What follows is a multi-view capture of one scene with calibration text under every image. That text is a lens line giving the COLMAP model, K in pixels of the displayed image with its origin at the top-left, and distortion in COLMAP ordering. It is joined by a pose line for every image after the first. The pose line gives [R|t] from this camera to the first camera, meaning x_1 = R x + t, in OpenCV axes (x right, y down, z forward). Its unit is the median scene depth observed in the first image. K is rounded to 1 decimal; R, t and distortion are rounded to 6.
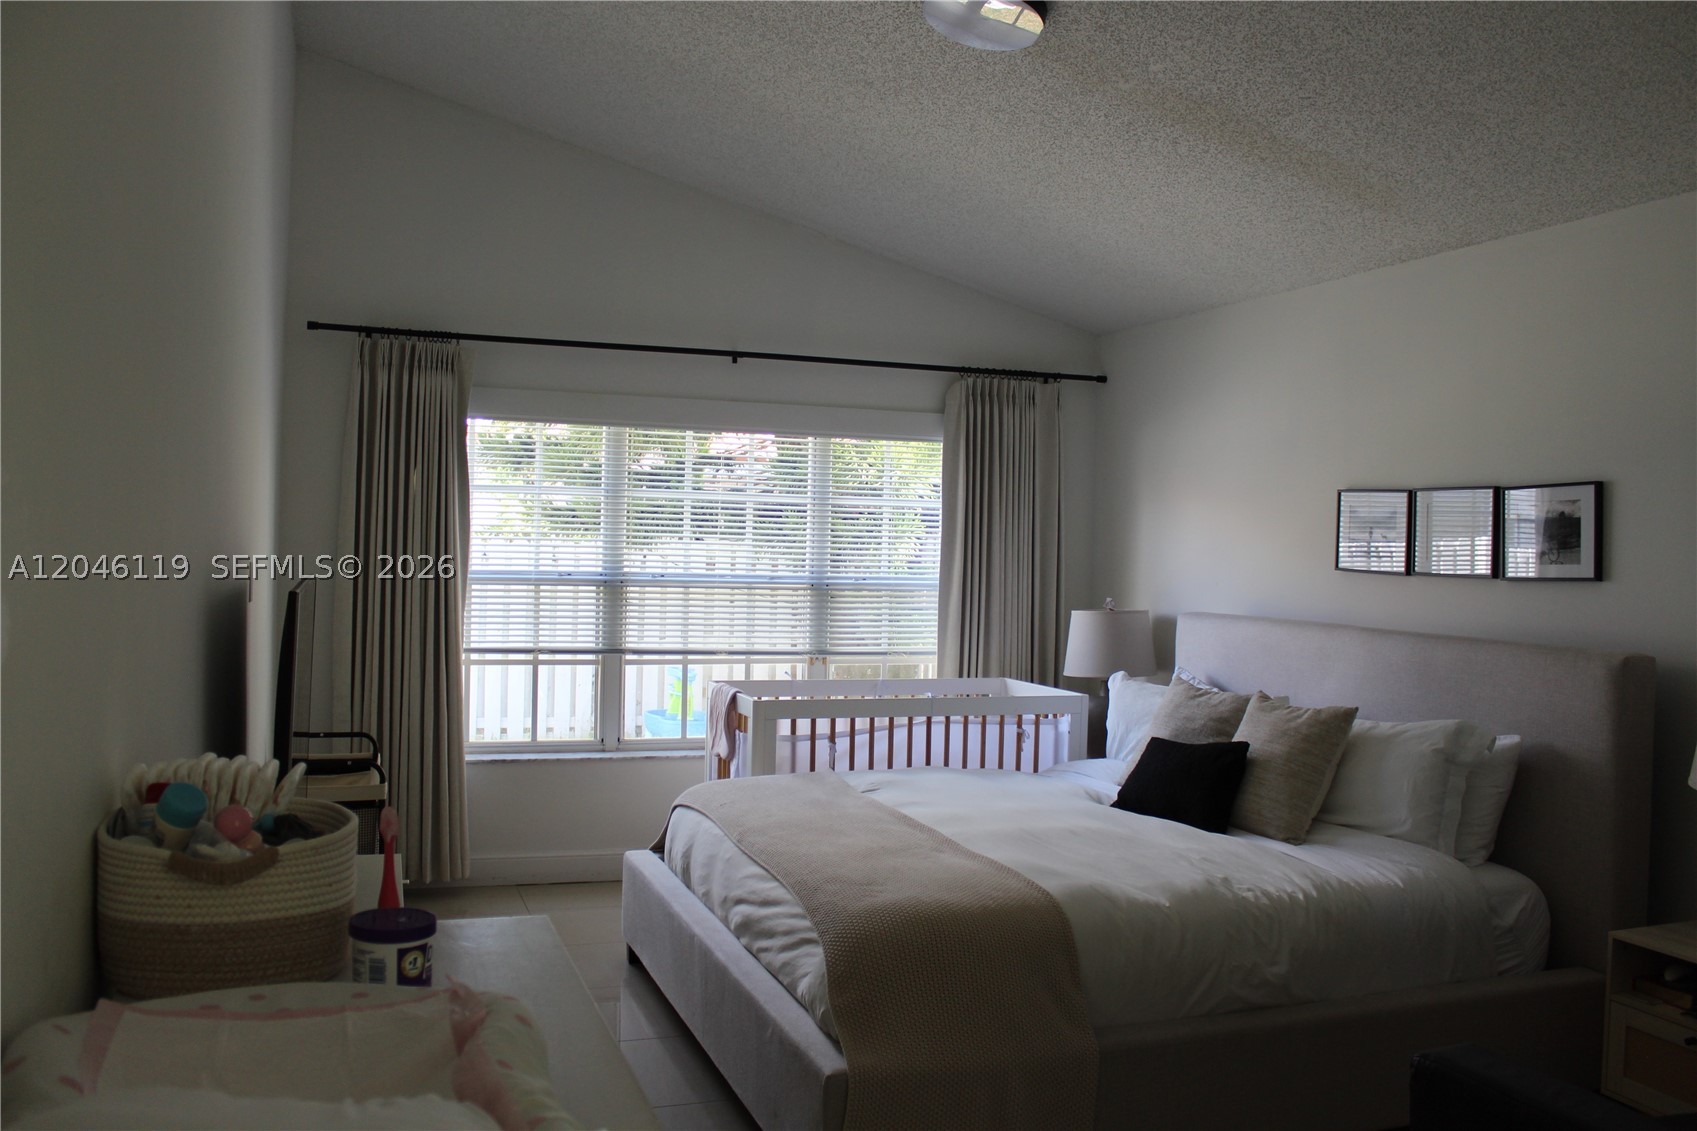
lens RADIAL K [[1413.9, 0, 849.4], [0, 1413.9, 560.8], [0, 0, 1]] dist [-0.156813, 0.125729]
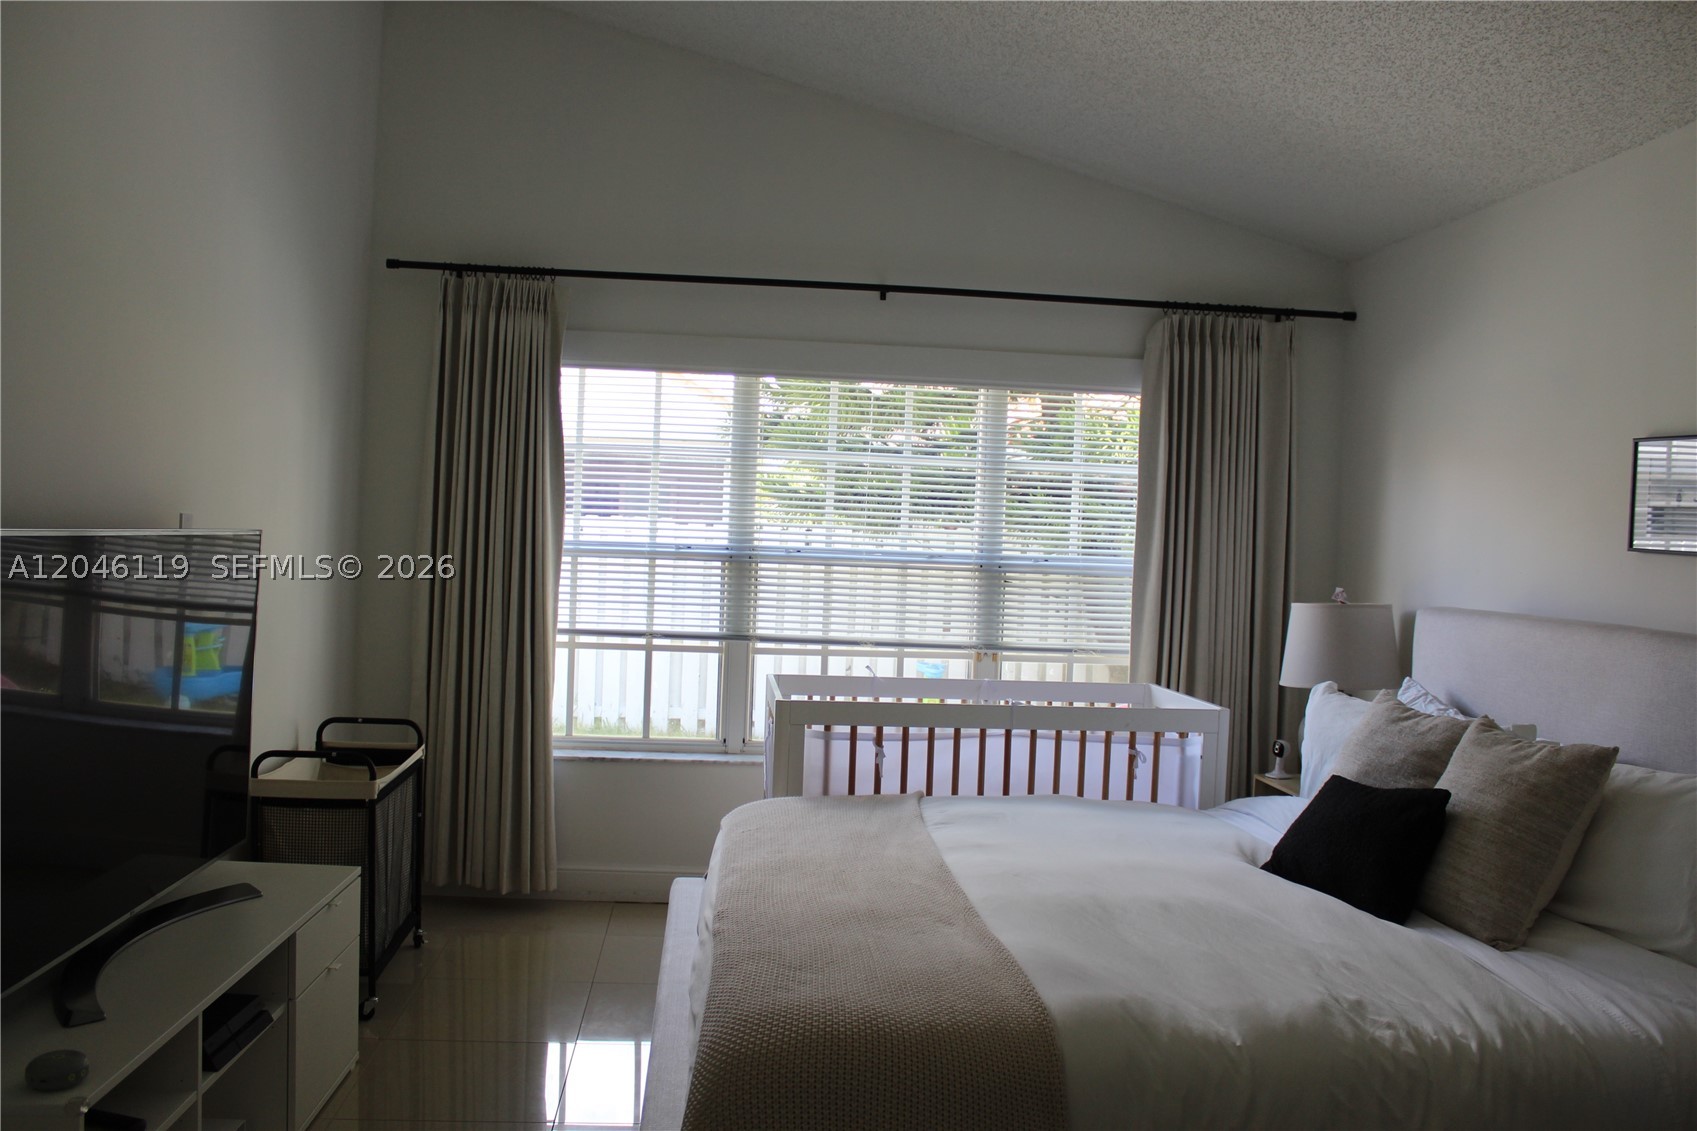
lens RADIAL K [[1413.9, 0, 838.9], [0, 1413.9, 562.3], [0, 0, 1]] dist [-0.156813, 0.125729]
pose [[0.966518, 0.017388, -0.256009, 0.121711], [-0.016922, 0.999849, 0.004023, 0.014856], [0.256040, 0.000444, 0.966666, 0.196712]]
